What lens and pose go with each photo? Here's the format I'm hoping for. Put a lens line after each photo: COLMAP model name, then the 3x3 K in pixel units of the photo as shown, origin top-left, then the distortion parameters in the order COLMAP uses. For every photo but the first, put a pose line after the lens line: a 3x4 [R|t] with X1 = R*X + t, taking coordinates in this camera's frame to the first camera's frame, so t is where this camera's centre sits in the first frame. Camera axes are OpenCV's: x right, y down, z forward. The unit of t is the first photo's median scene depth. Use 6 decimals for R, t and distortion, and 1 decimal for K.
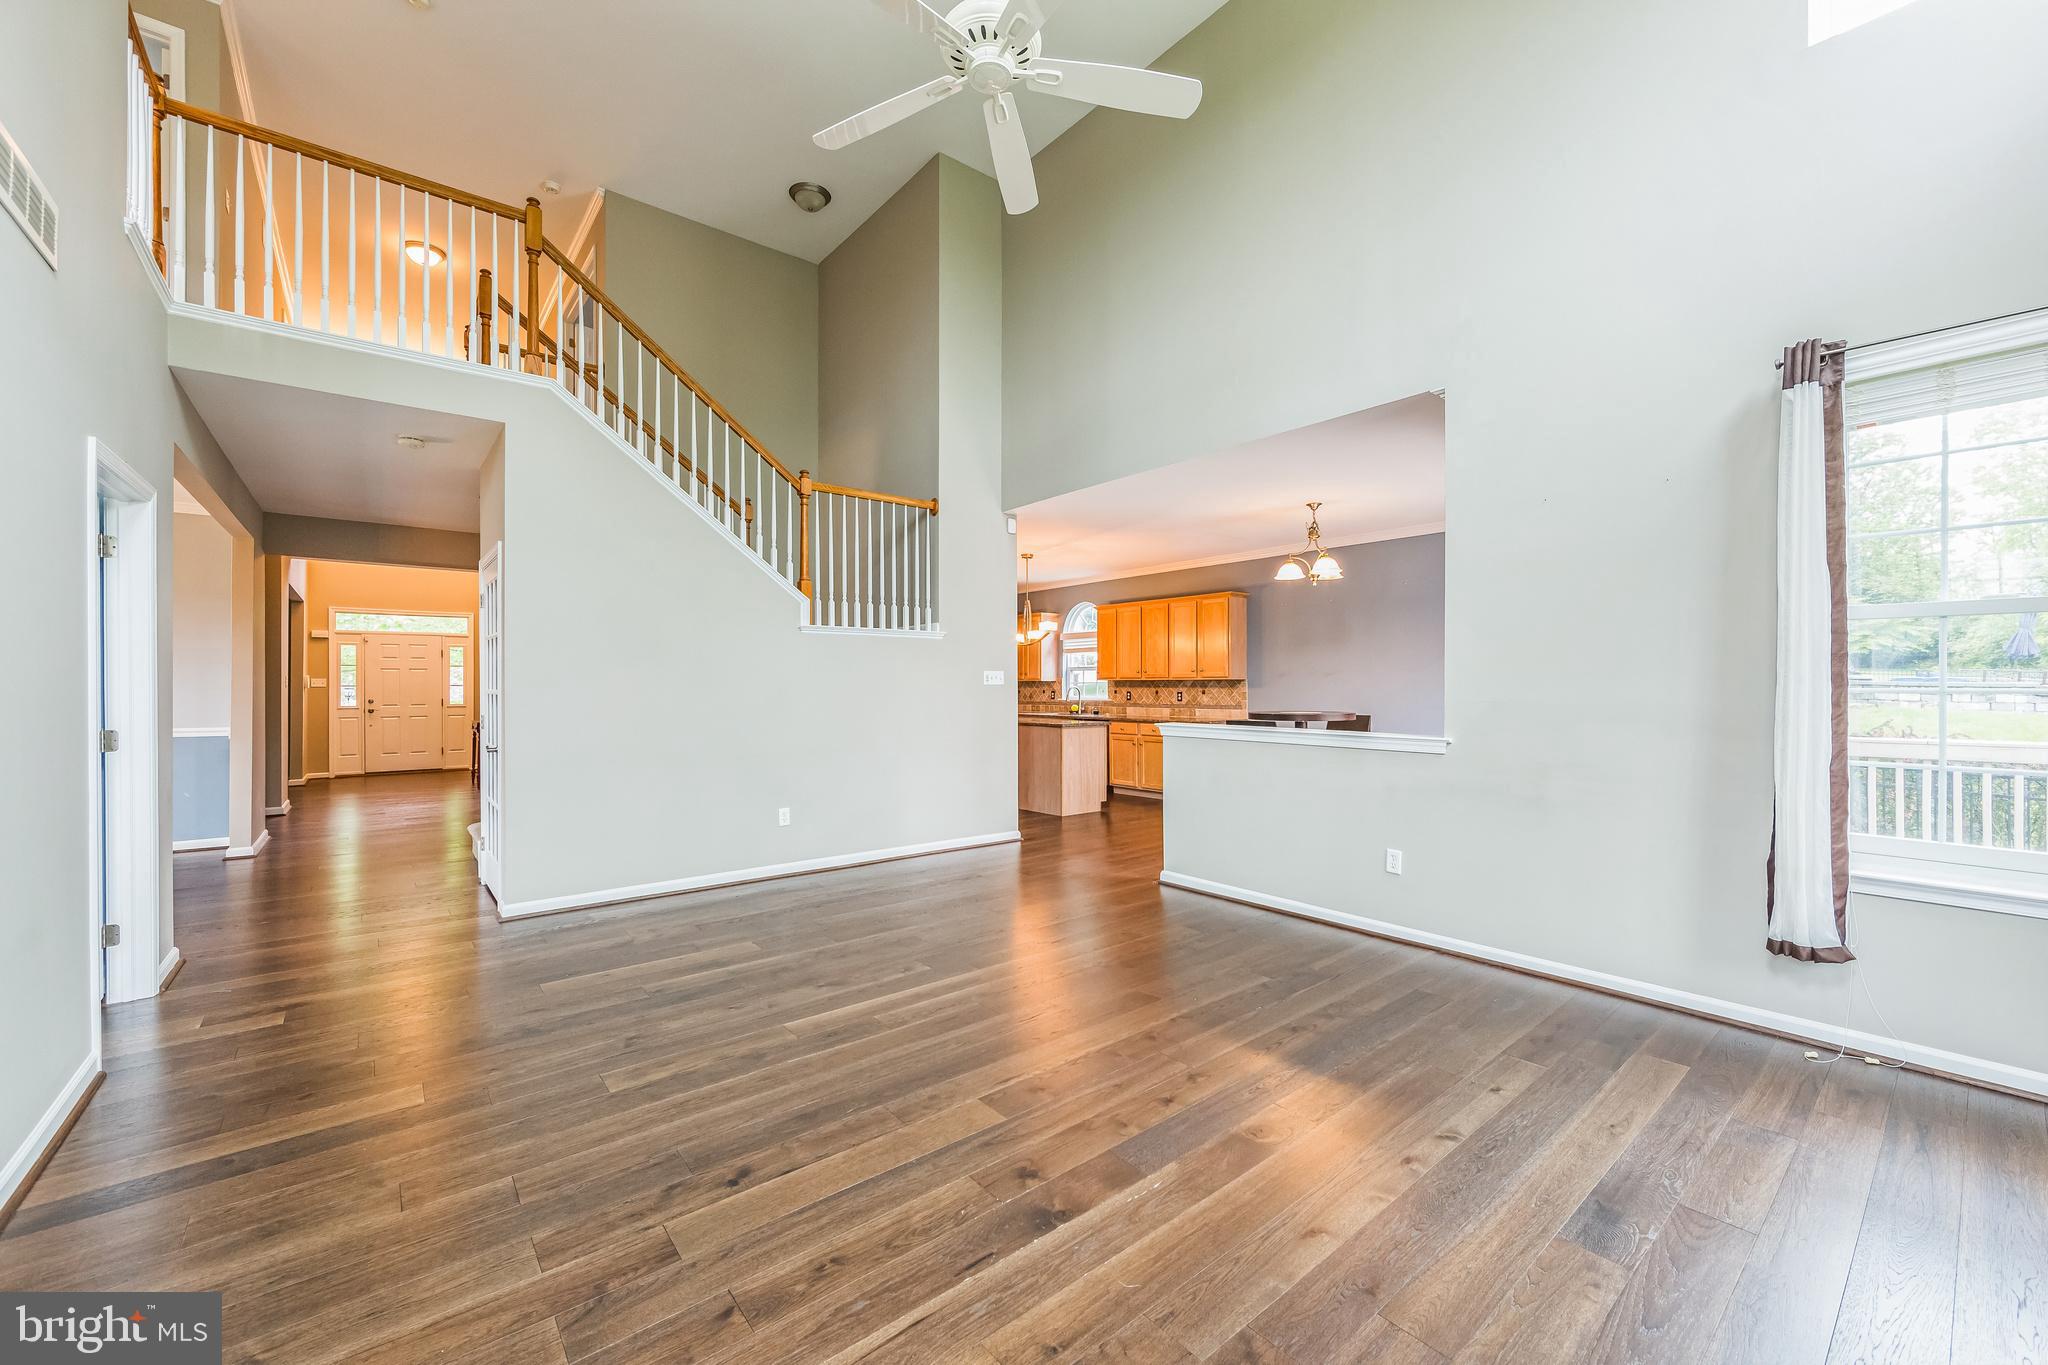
lens RADIAL K [[805.4, 0, 1037.6], [0, 805.4, 683.8], [0, 0, 1]] dist [-0.001279, -0.000659]
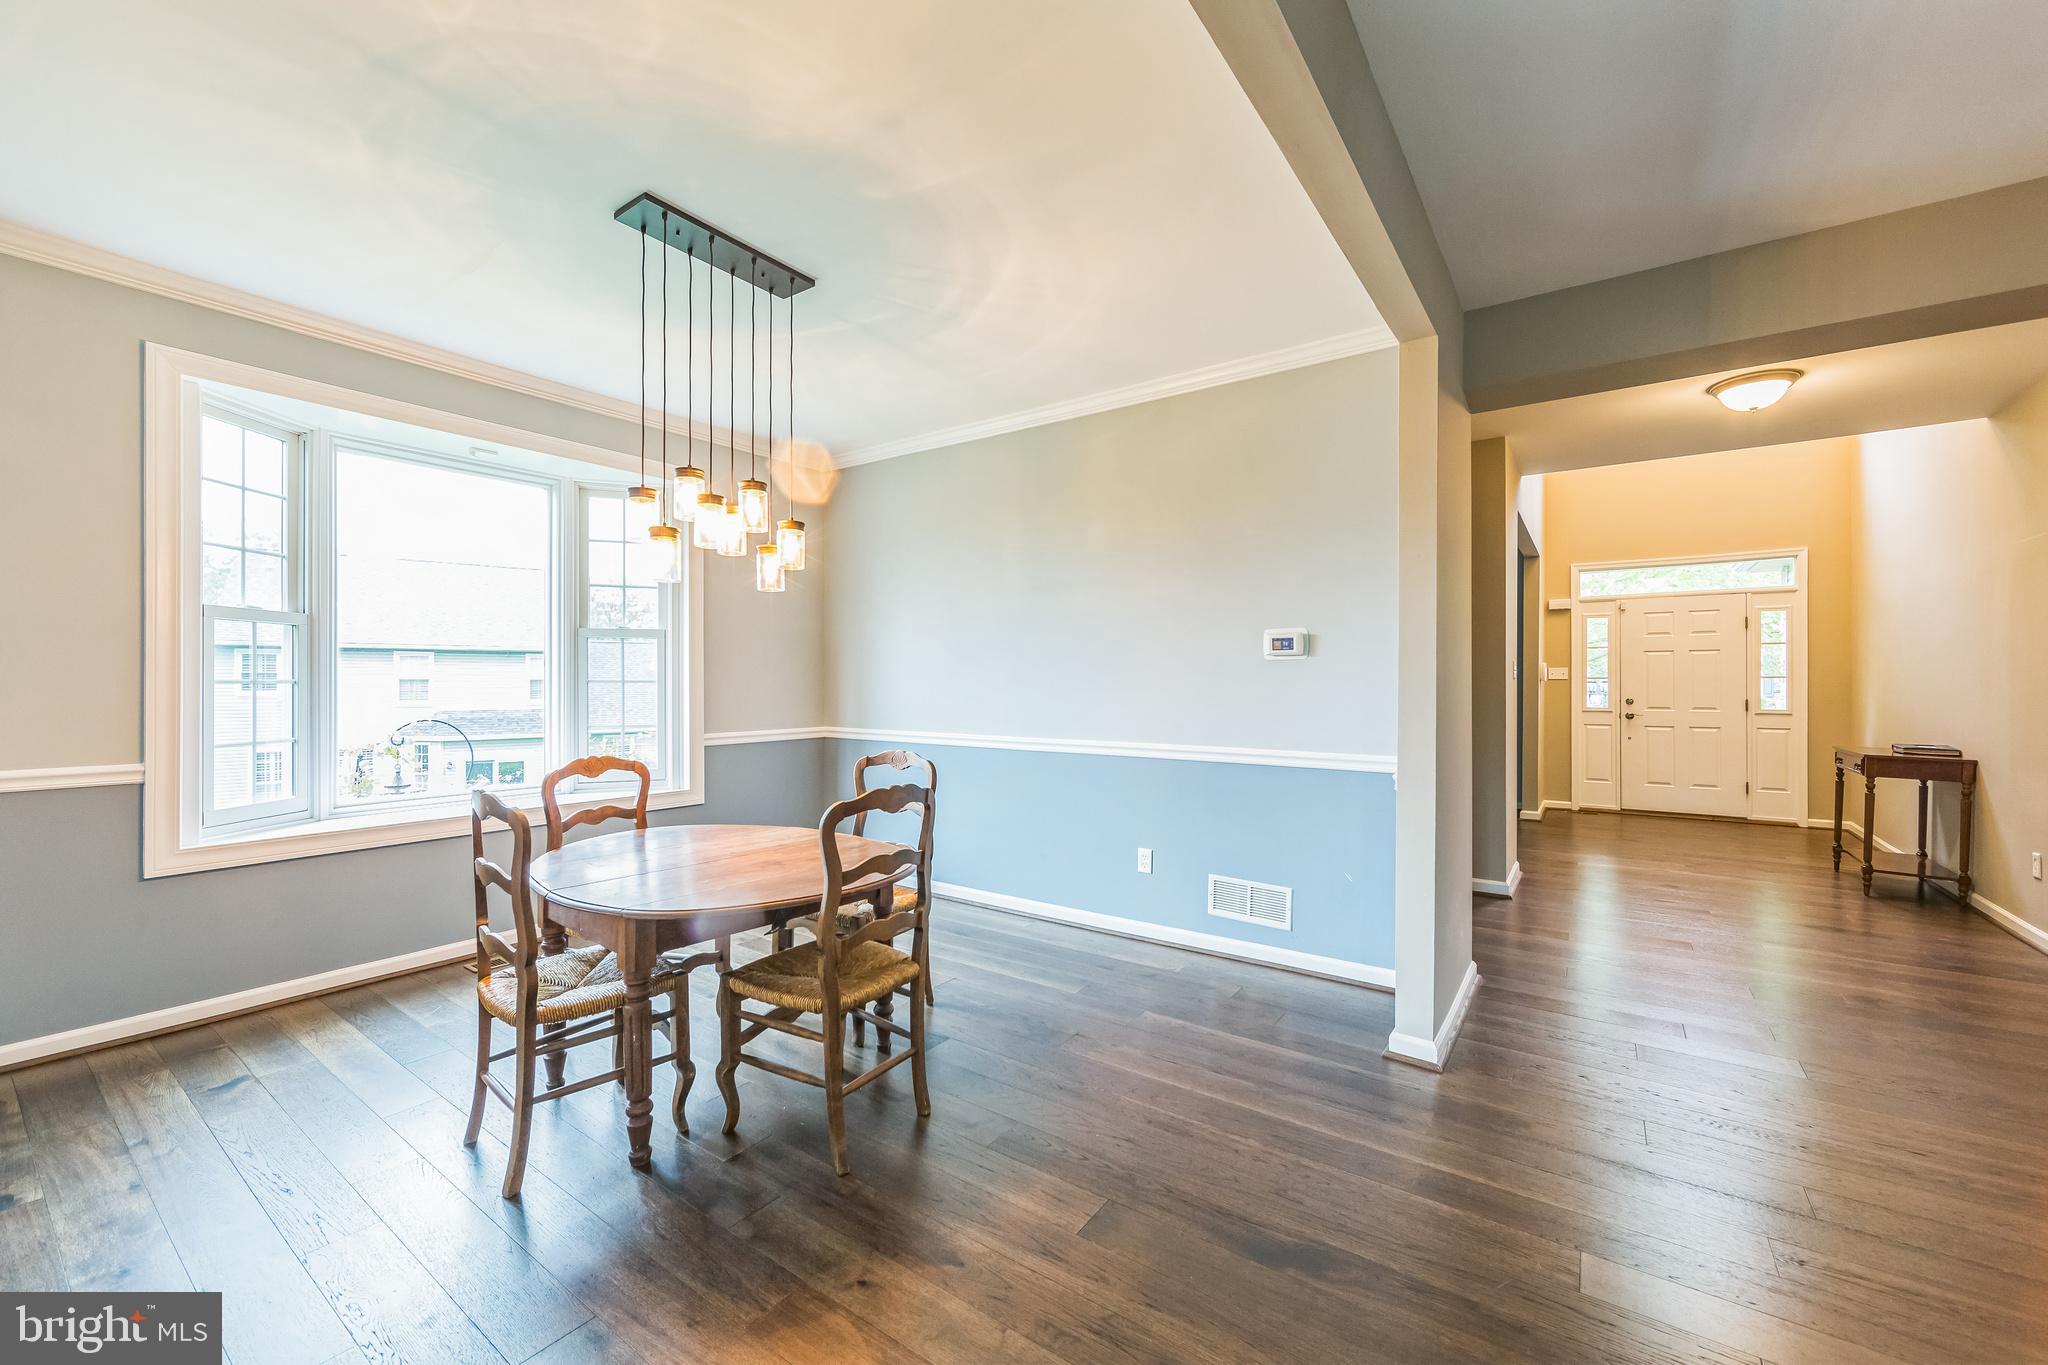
lens RADIAL K [[805.4, 0, 1017.4], [0, 805.4, 681.0], [0, 0, 1]] dist [-0.001279, -0.000659]
pose [[0.251931, -0.002529, -0.967742, -0.393746], [0.000589, 0.999997, -0.002460, 0.008030], [0.967745, 0.000050, 0.251932, 0.432944]]
